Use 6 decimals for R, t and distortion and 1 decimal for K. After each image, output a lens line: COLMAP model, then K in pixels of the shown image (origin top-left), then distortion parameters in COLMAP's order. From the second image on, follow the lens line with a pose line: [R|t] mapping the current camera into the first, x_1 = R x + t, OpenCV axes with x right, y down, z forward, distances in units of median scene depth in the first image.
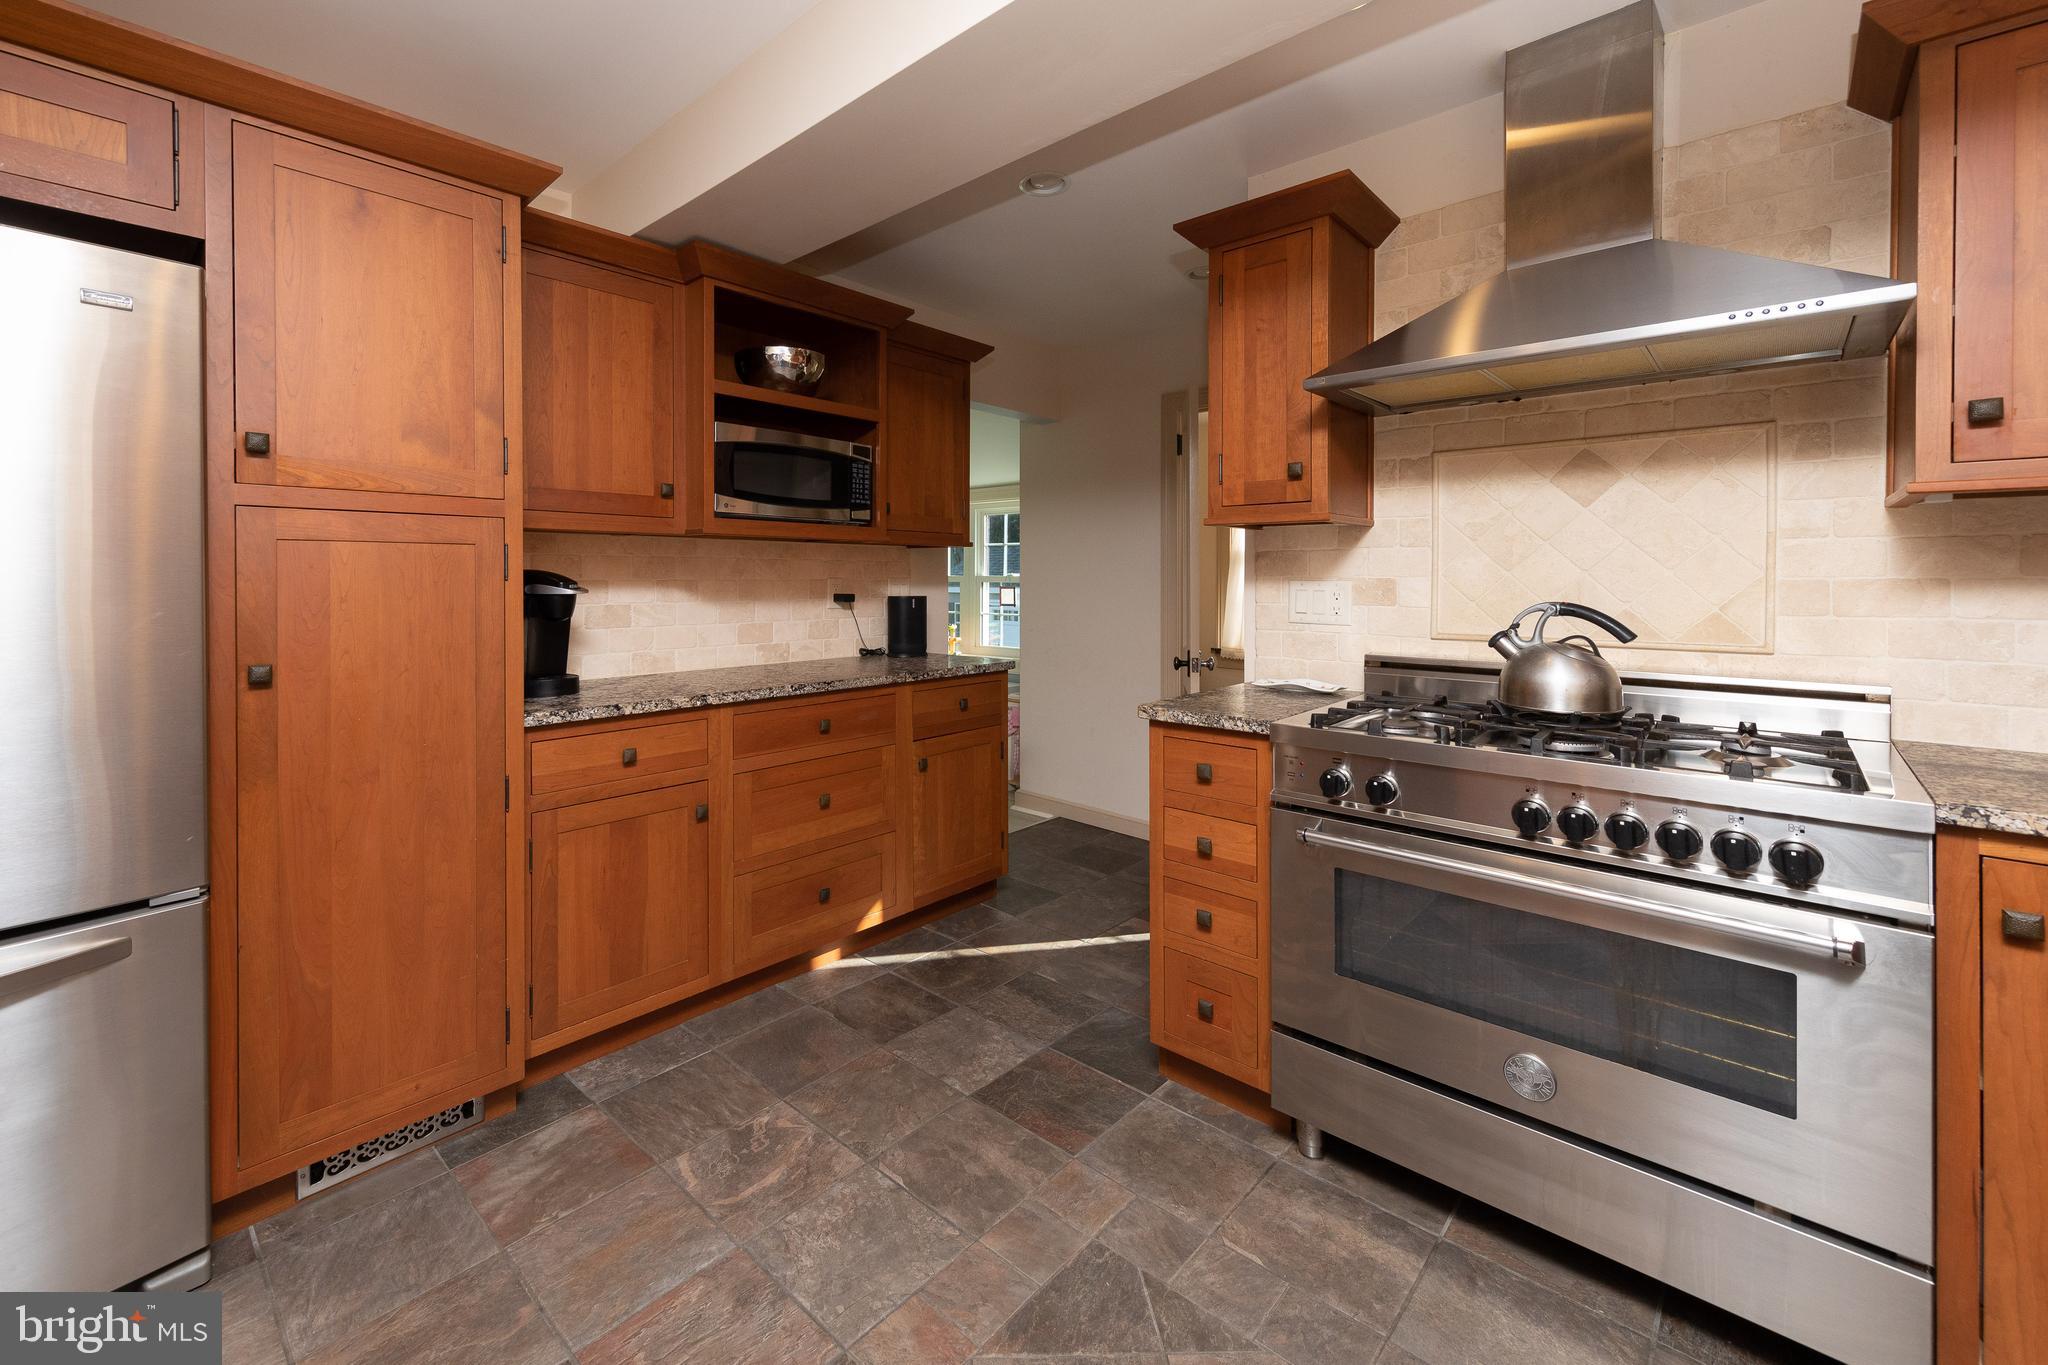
lens RADIAL K [[907.9, 0, 1022.5], [0, 907.9, 582.5], [0, 0, 1]] dist [0.000130, 0.000175]
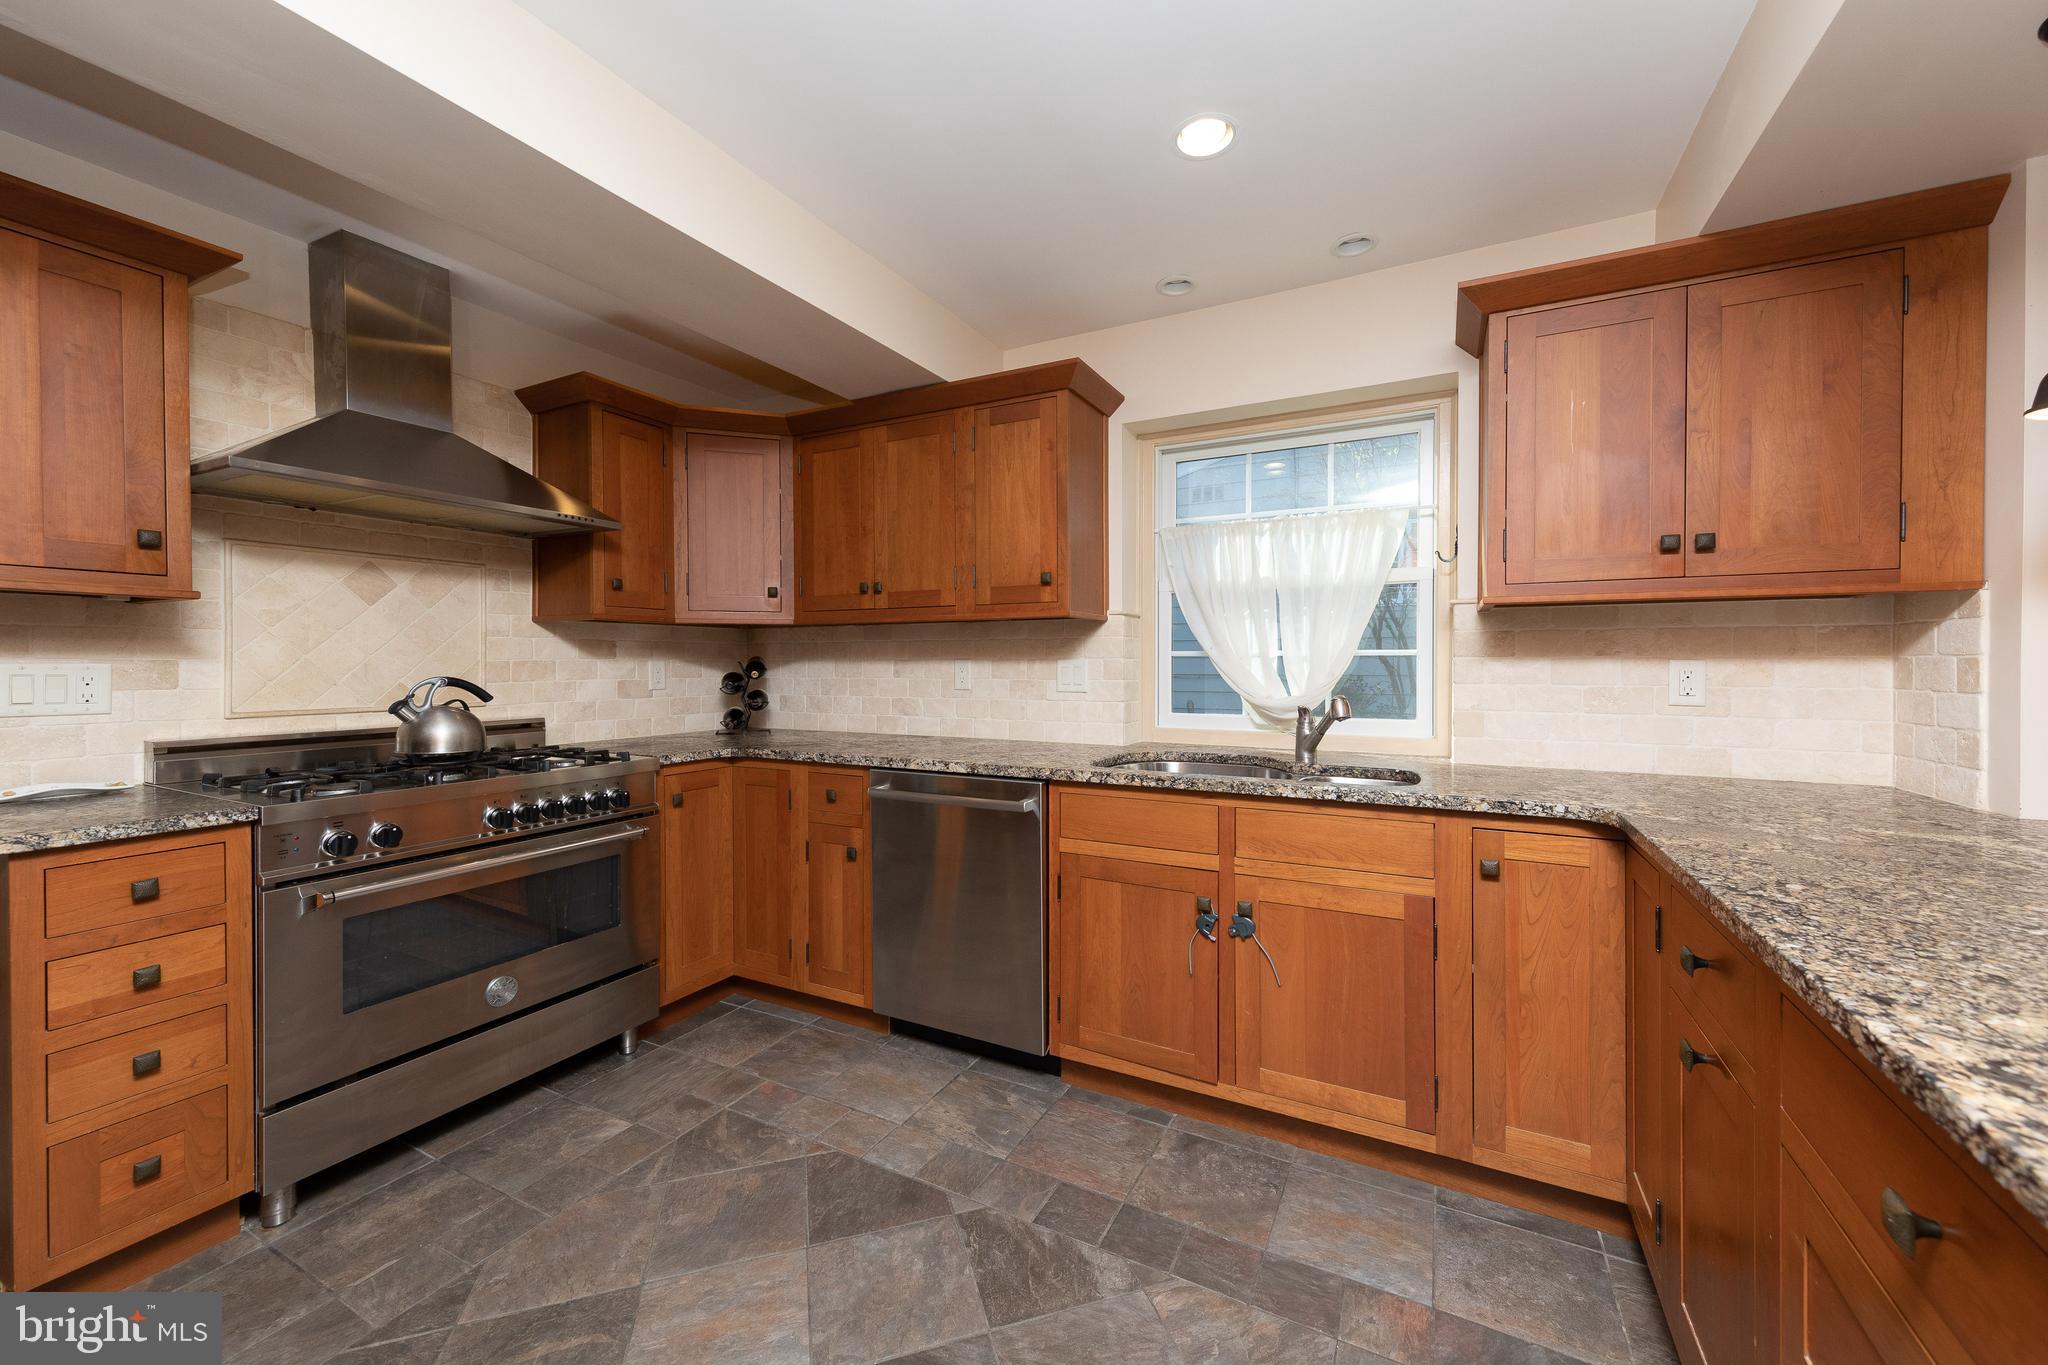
lens RADIAL K [[766.1, 0, 1036.8], [0, 766.1, 663.3], [0, 0, 1]] dist [0.012267, -0.004153]
pose [[-0.295624, -0.001481, 0.955303, -0.821595], [0.006496, 0.999973, 0.003560, 0.001952], [-0.955282, 0.007258, -0.295607, 0.468618]]
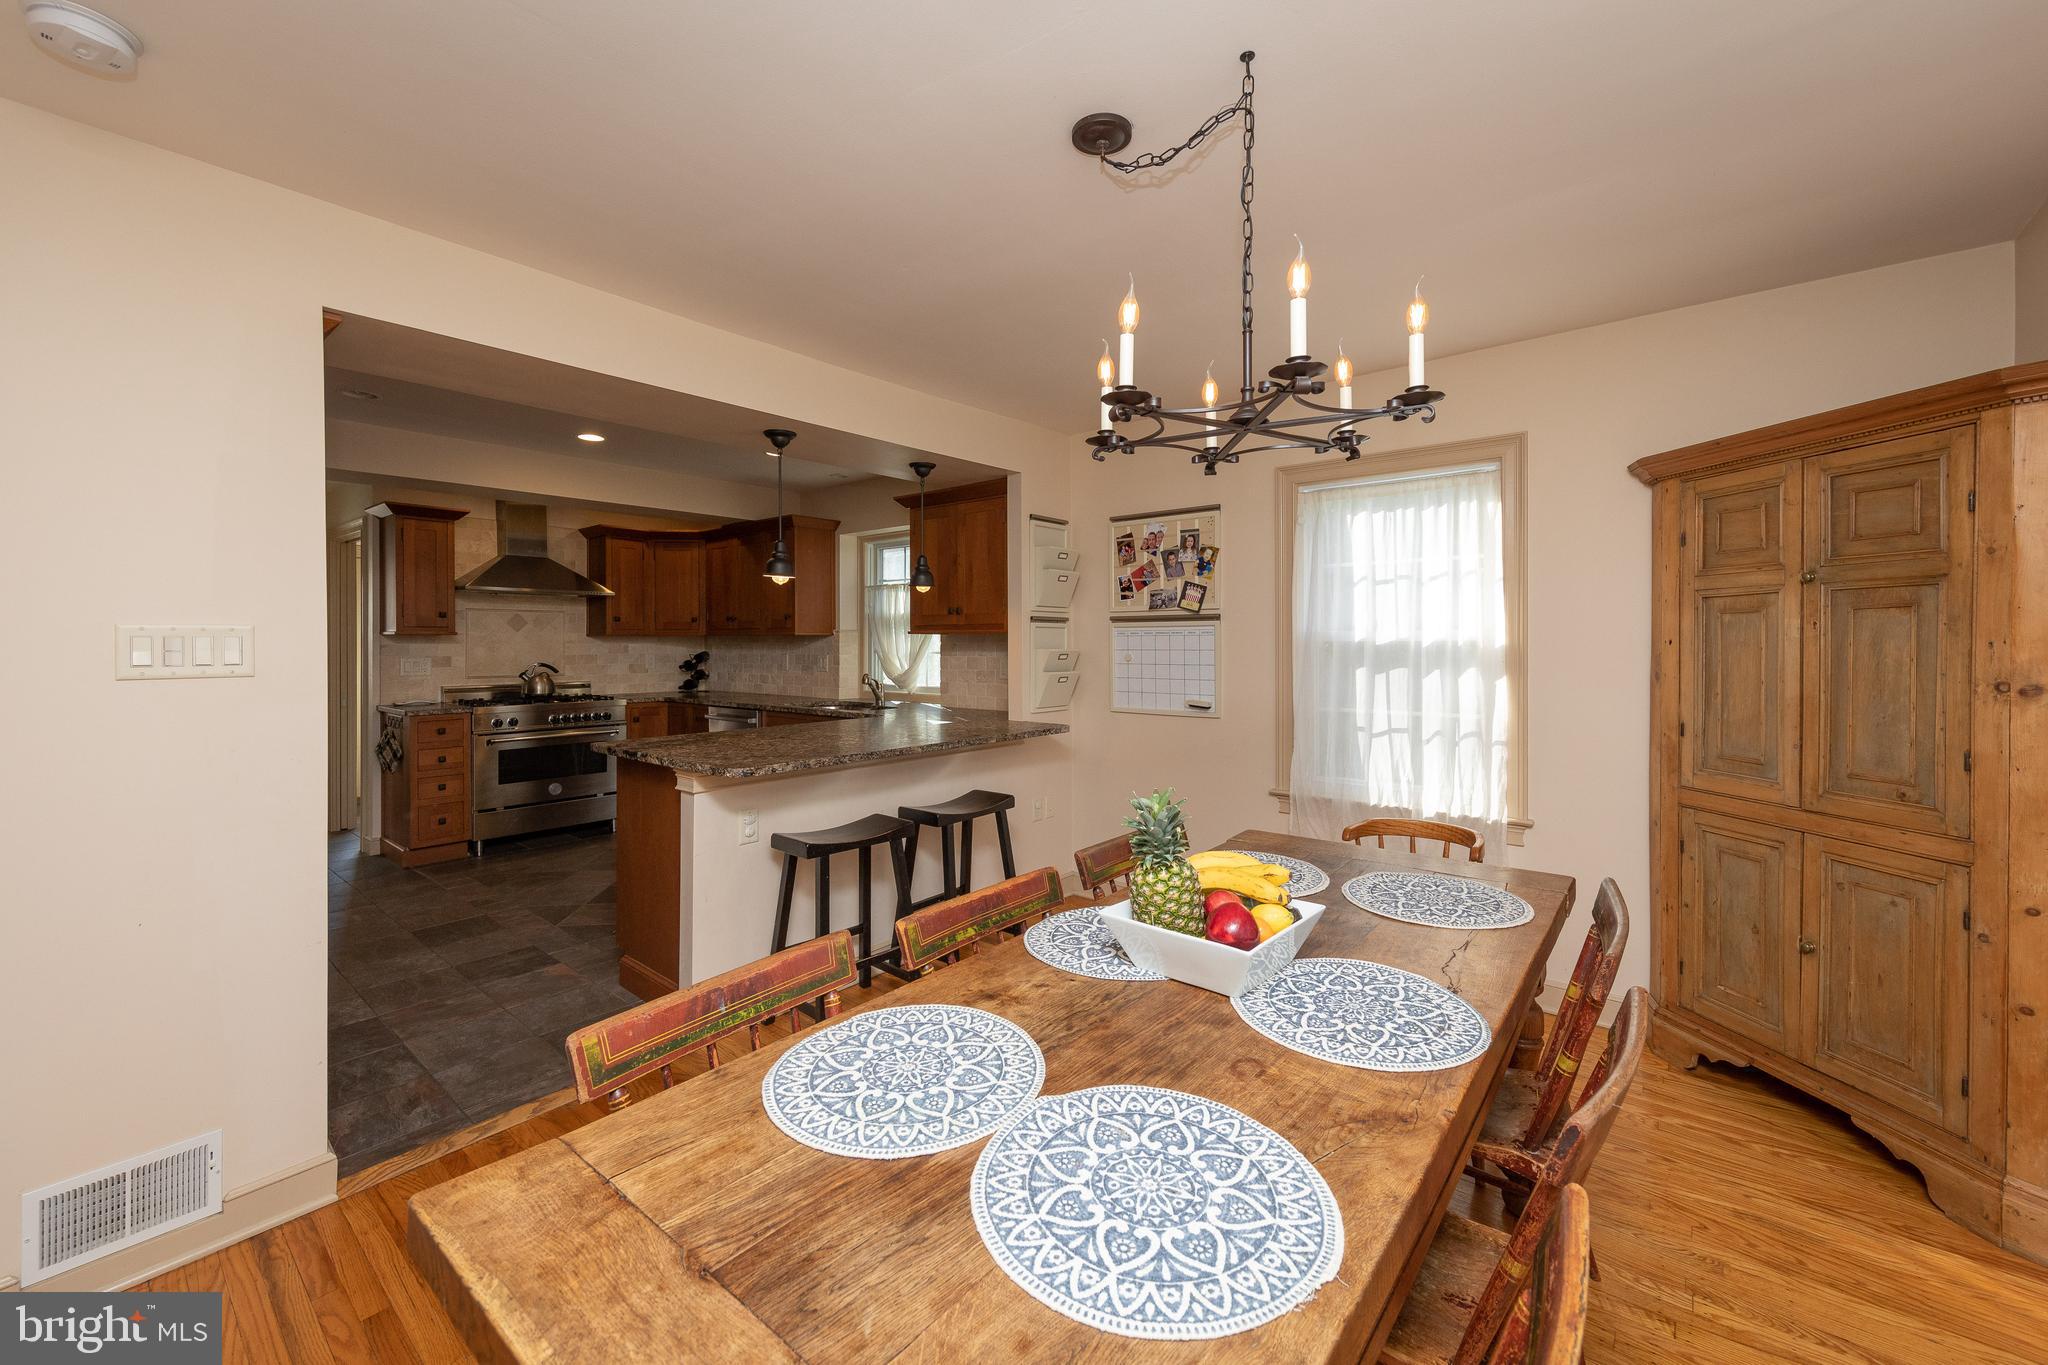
lens RADIAL K [[787.2, 0, 1000.0], [0, 787.2, 637.4], [0, 0, 1]] dist [0.000518, -0.000021]
pose [[-0.068888, 0.006483, 0.997603, -2.492978], [0.007519, 0.999954, -0.005979, -0.044454], [-0.997596, 0.007089, -0.068933, -0.536326]]
